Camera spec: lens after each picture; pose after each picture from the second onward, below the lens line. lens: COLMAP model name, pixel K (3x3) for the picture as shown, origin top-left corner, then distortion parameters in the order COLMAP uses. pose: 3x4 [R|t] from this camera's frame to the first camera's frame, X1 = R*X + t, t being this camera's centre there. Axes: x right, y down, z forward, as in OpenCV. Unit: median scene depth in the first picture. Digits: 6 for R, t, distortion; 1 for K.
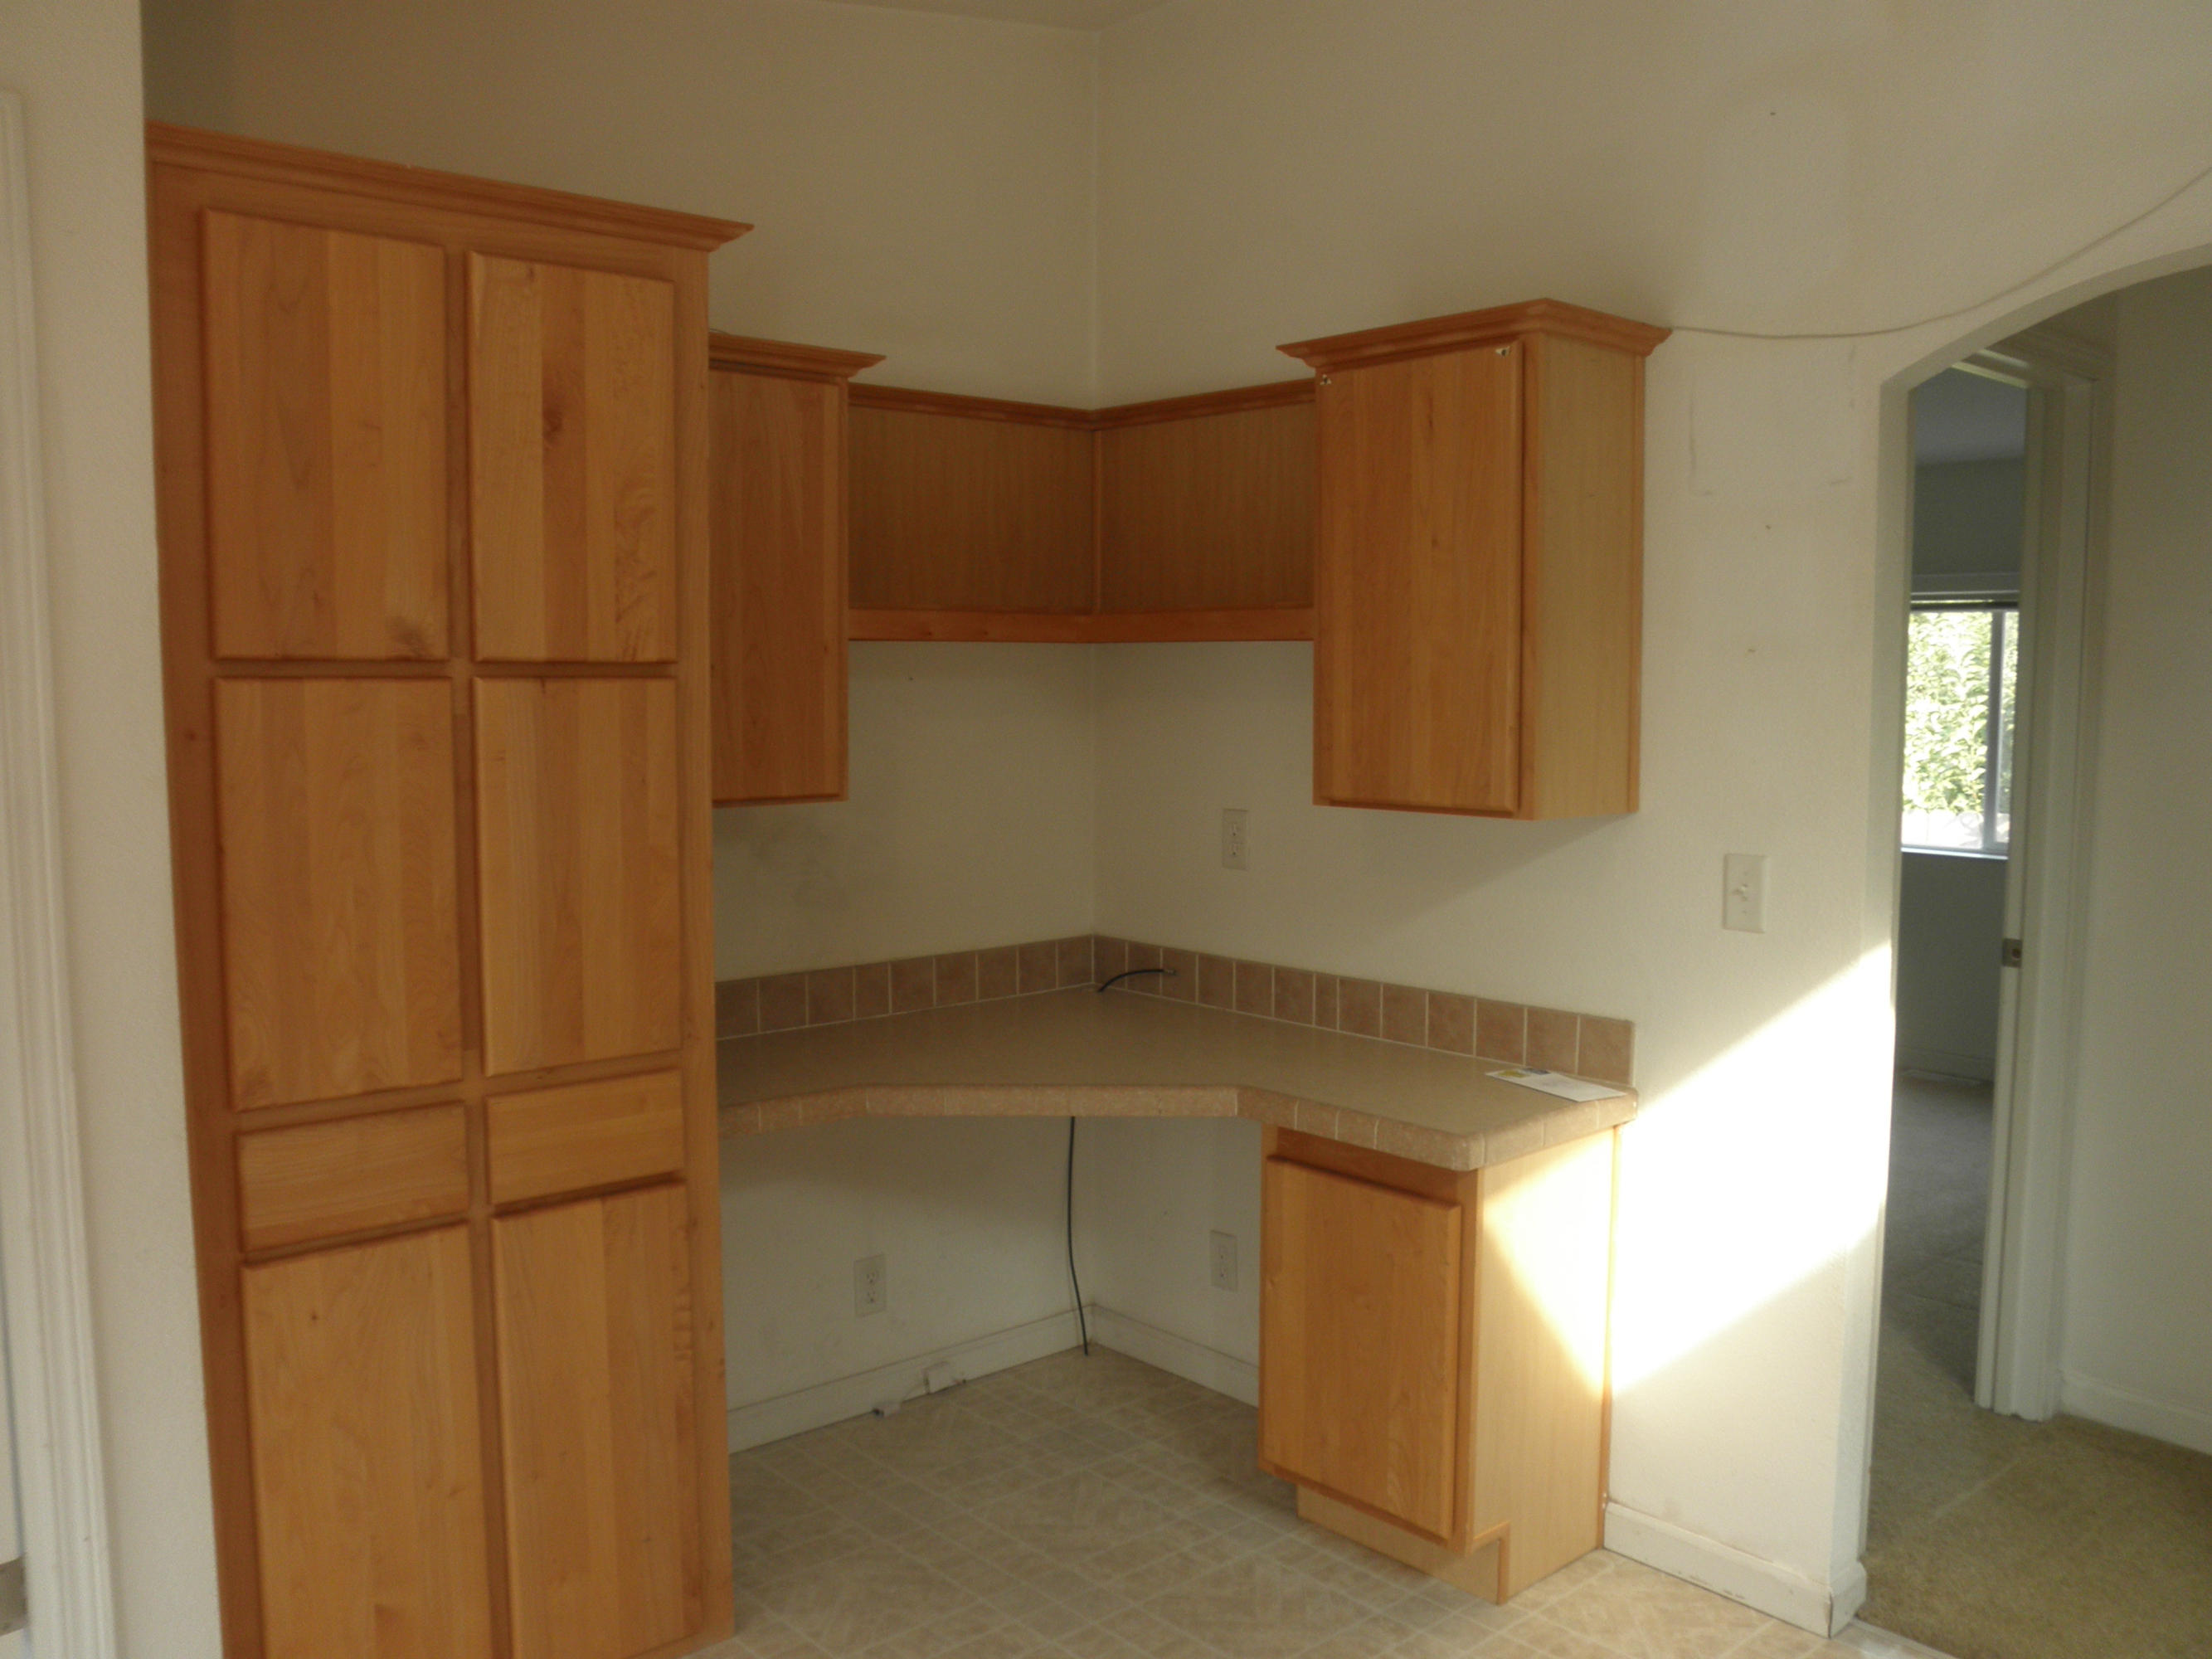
lens RADIAL K [[1818.2, 0, 1102.5], [0, 1818.2, 834.2], [0, 0, 1]] dist [-0.090219, 0.062861]
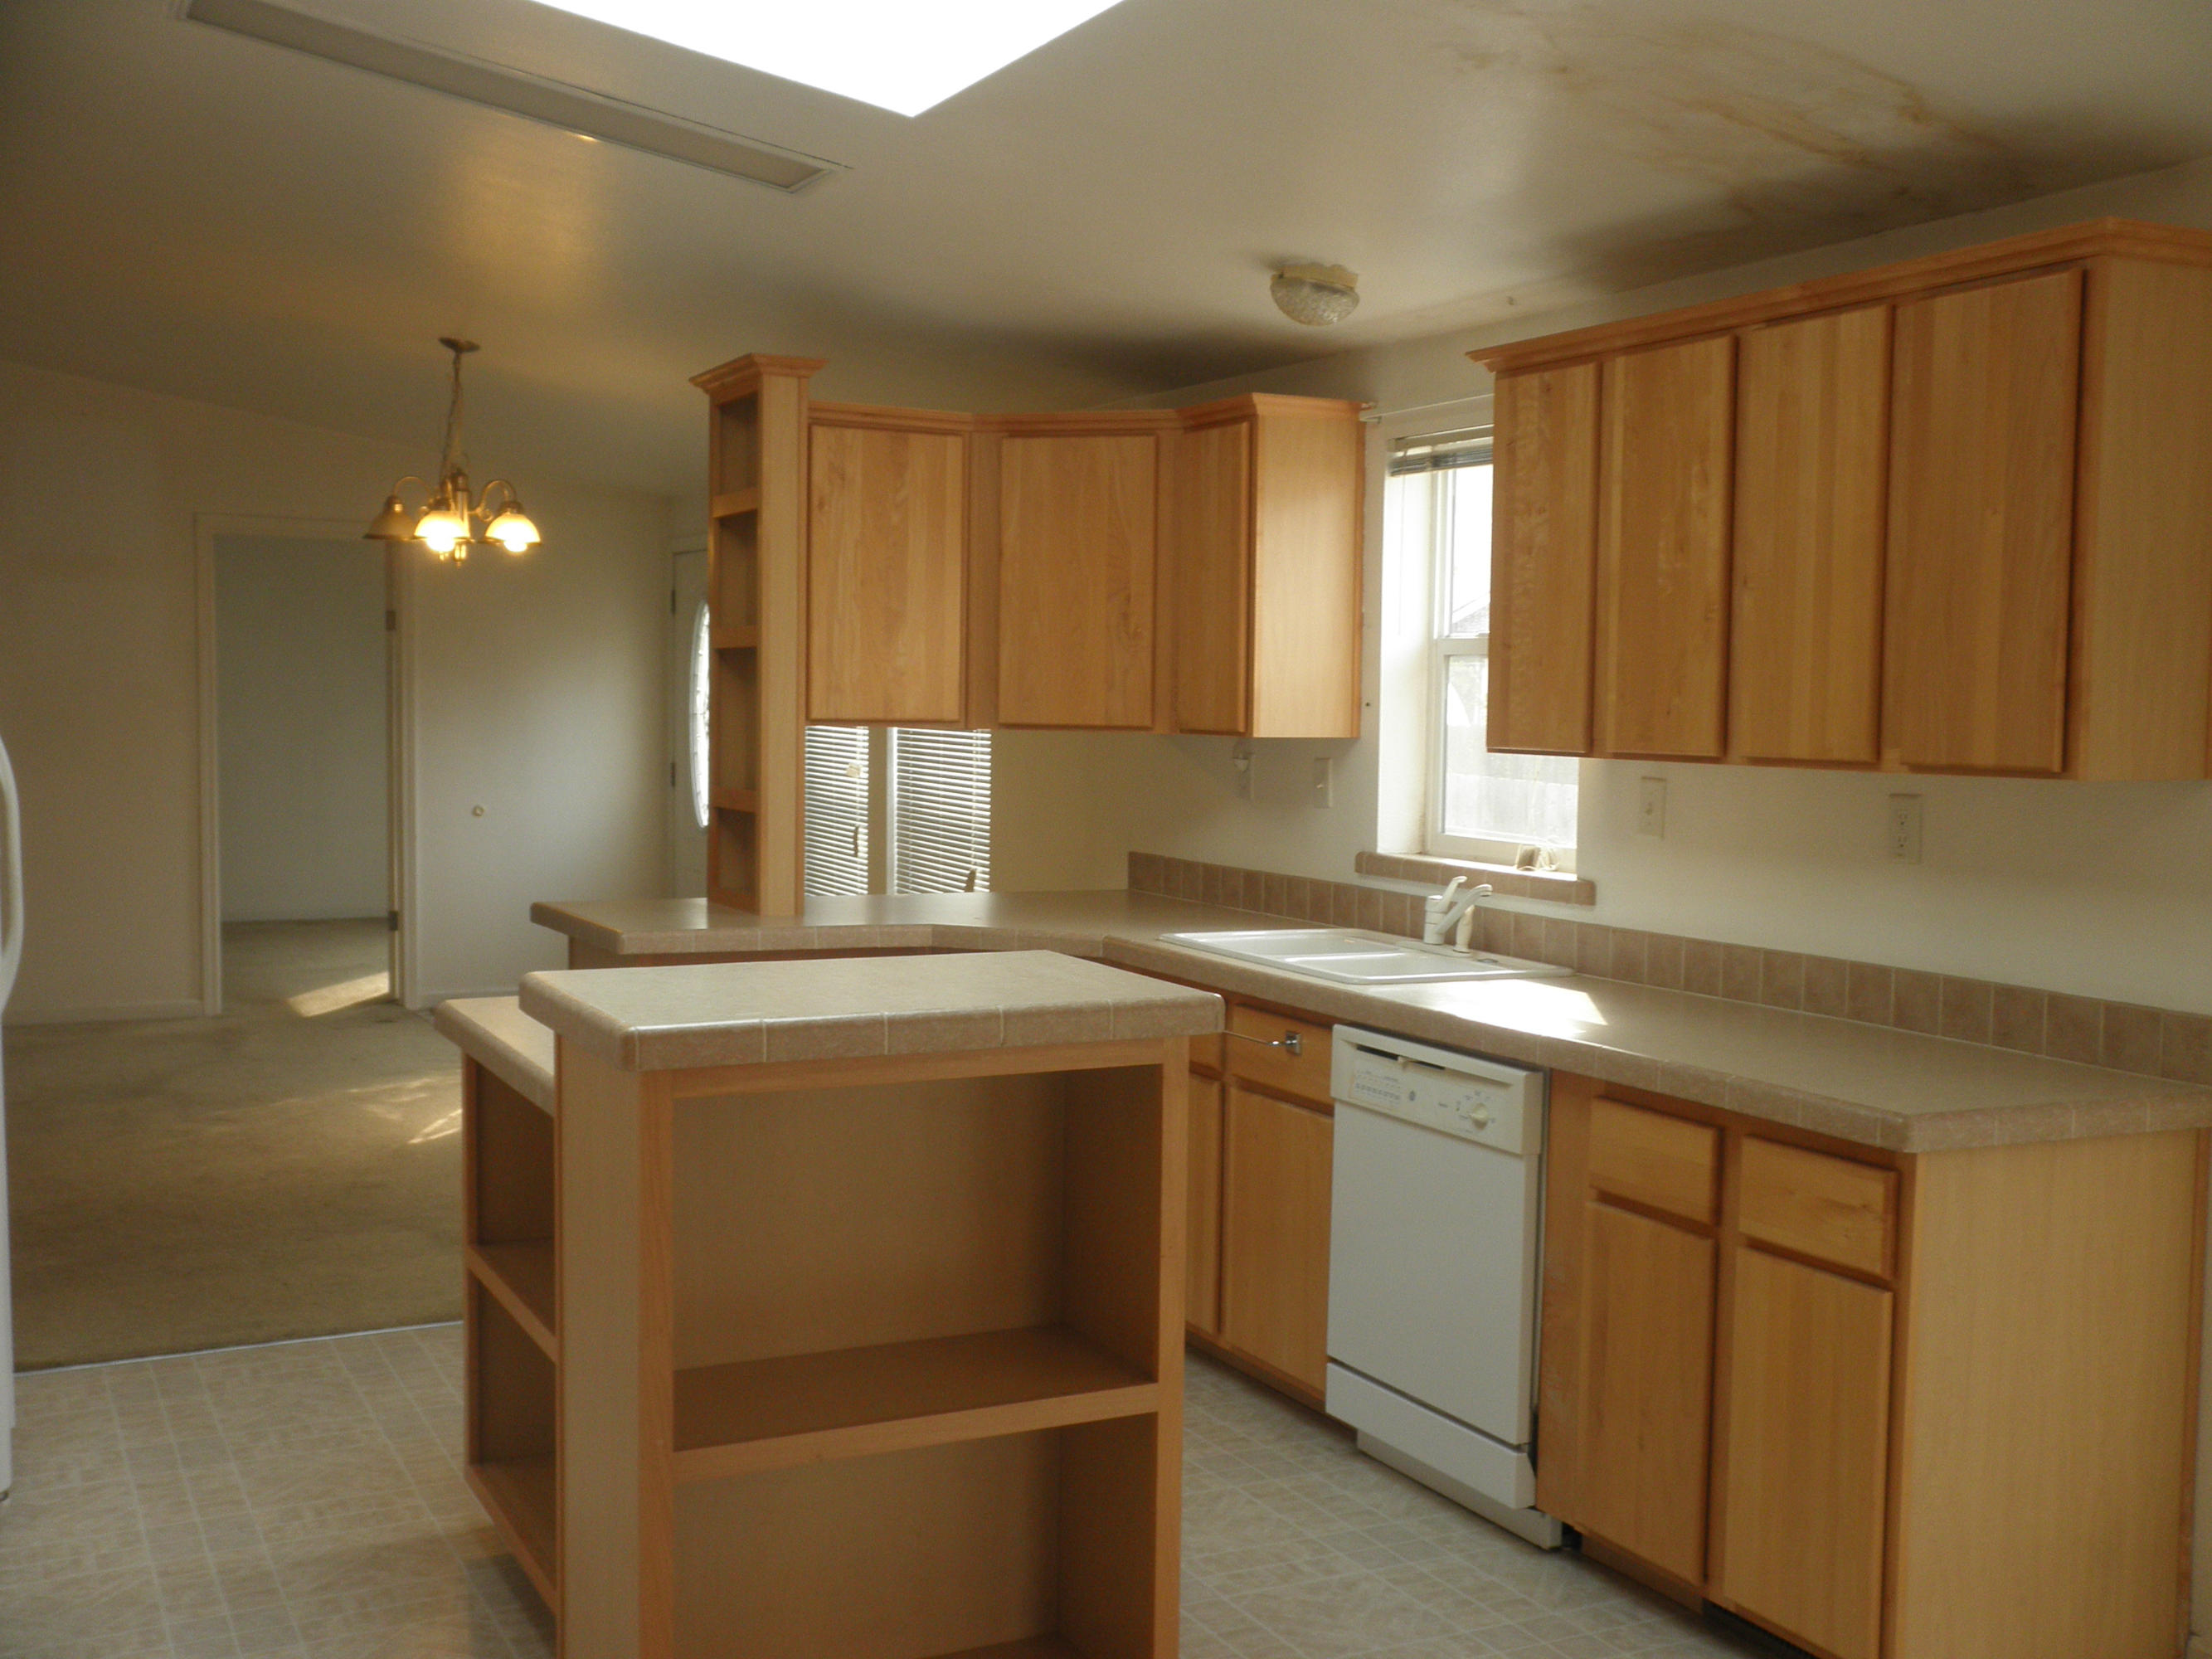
lens RADIAL K [[2325.0, 0, 1108.9], [0, 2325.0, 825.8], [0, 0, 1]] dist [0.027368, 0.000000]
pose [[0.968574, 0.026242, -0.247338, 0.235610], [-0.032677, 0.999225, -0.021946, 0.021114], [0.246571, 0.029338, 0.968681, -0.269568]]
